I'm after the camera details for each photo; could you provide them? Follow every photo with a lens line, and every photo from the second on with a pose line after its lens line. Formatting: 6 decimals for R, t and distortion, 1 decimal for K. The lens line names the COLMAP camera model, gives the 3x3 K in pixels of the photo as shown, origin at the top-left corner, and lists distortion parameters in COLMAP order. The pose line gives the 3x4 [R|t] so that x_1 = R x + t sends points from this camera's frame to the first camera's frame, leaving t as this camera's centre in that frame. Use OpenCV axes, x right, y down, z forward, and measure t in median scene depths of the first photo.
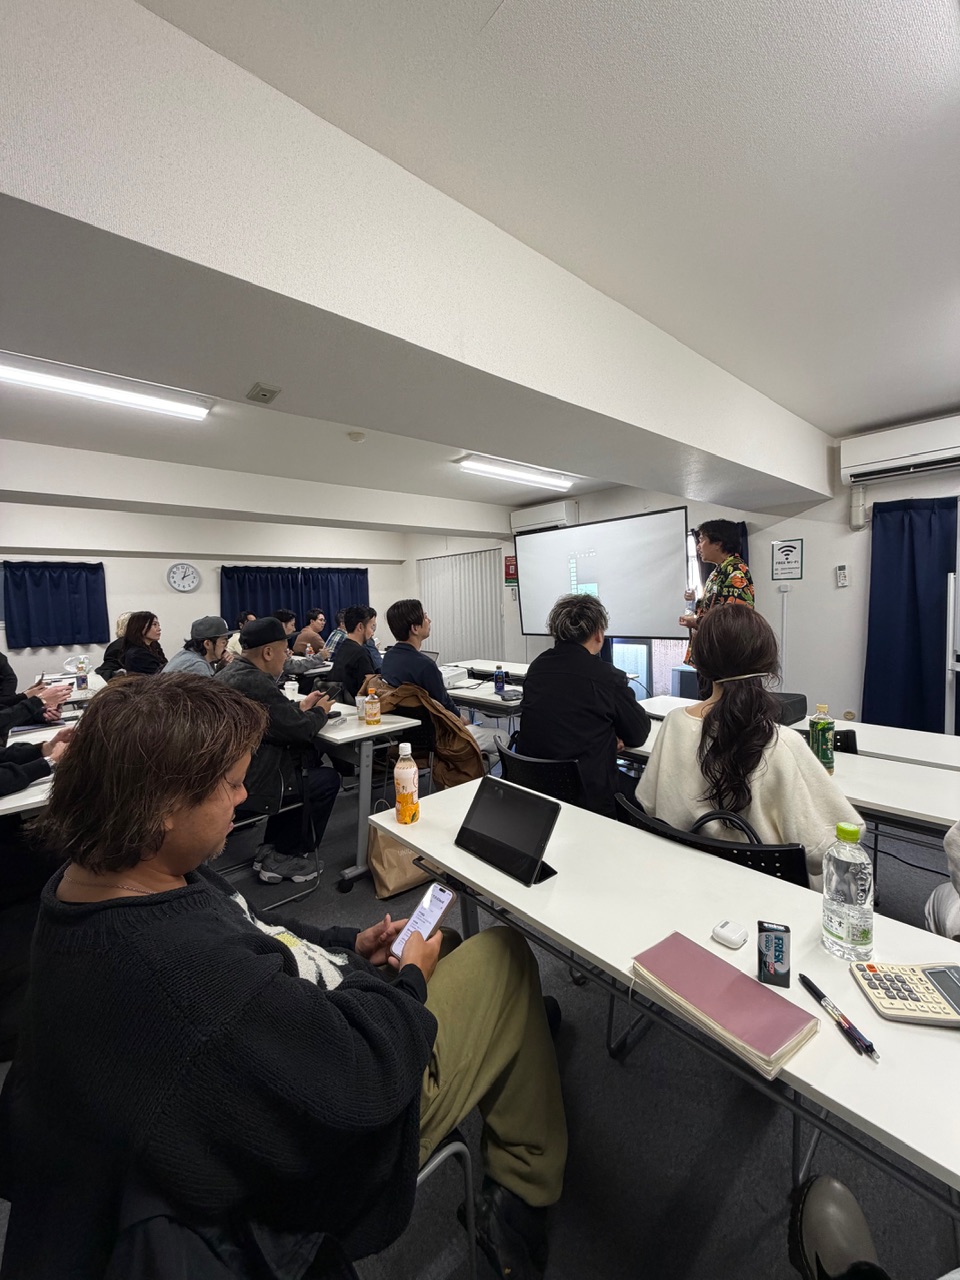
lens RADIAL K [[507.7, 0, 479.9], [0, 507.7, 628.0], [0, 0, 1]] dist [0.002567, -0.002355]
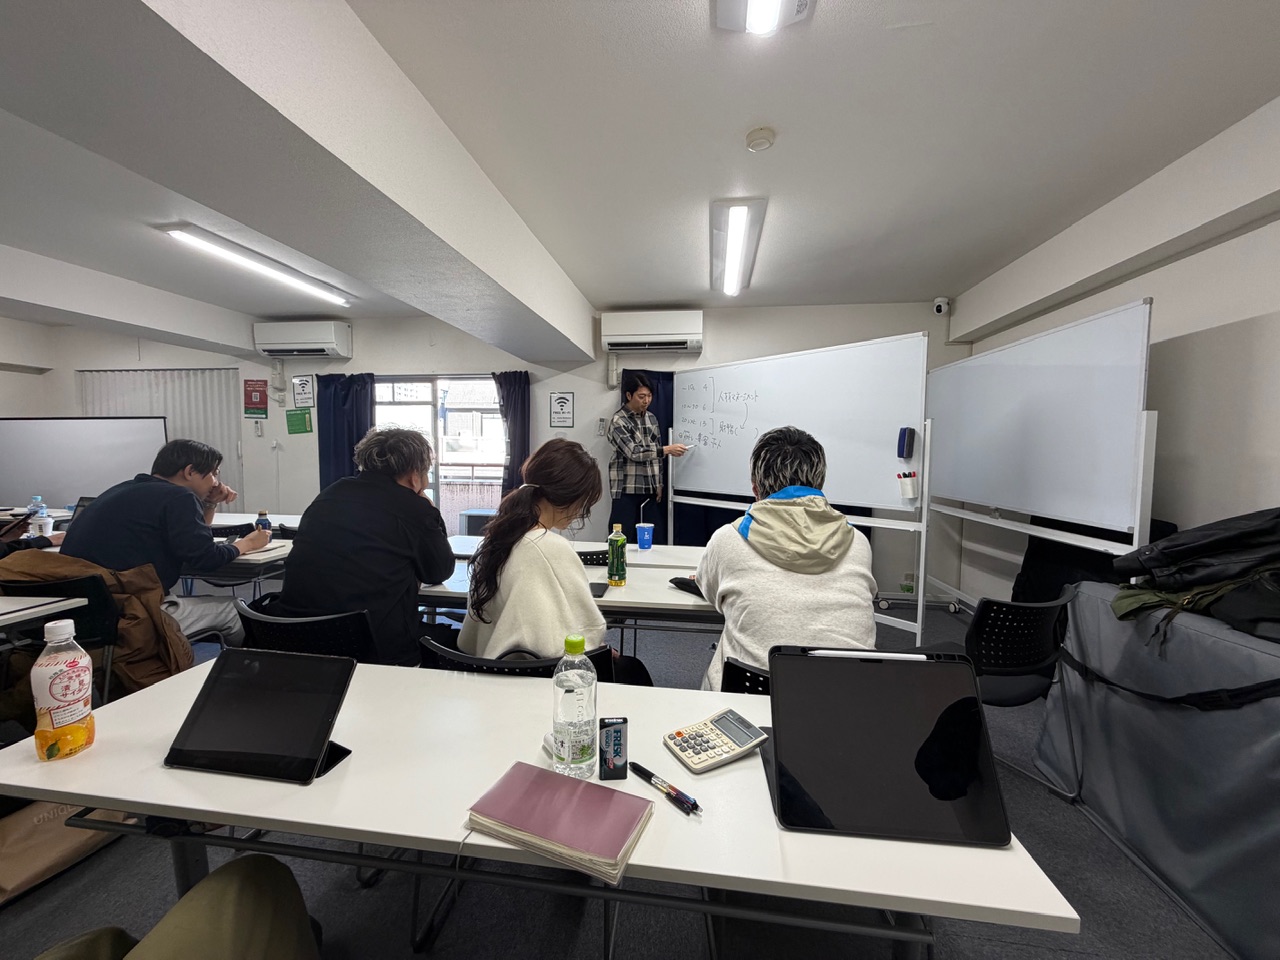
lens RADIAL K [[507.7, 0, 633.5], [0, 507.7, 477.8], [0, 0, 1]] dist [0.002567, -0.002355]
pose [[0.759161, 0.003685, 0.650892, -0.016837], [0.000801, 0.999978, -0.006596, 0.062869], [-0.650902, 0.005529, 0.759141, 0.118278]]
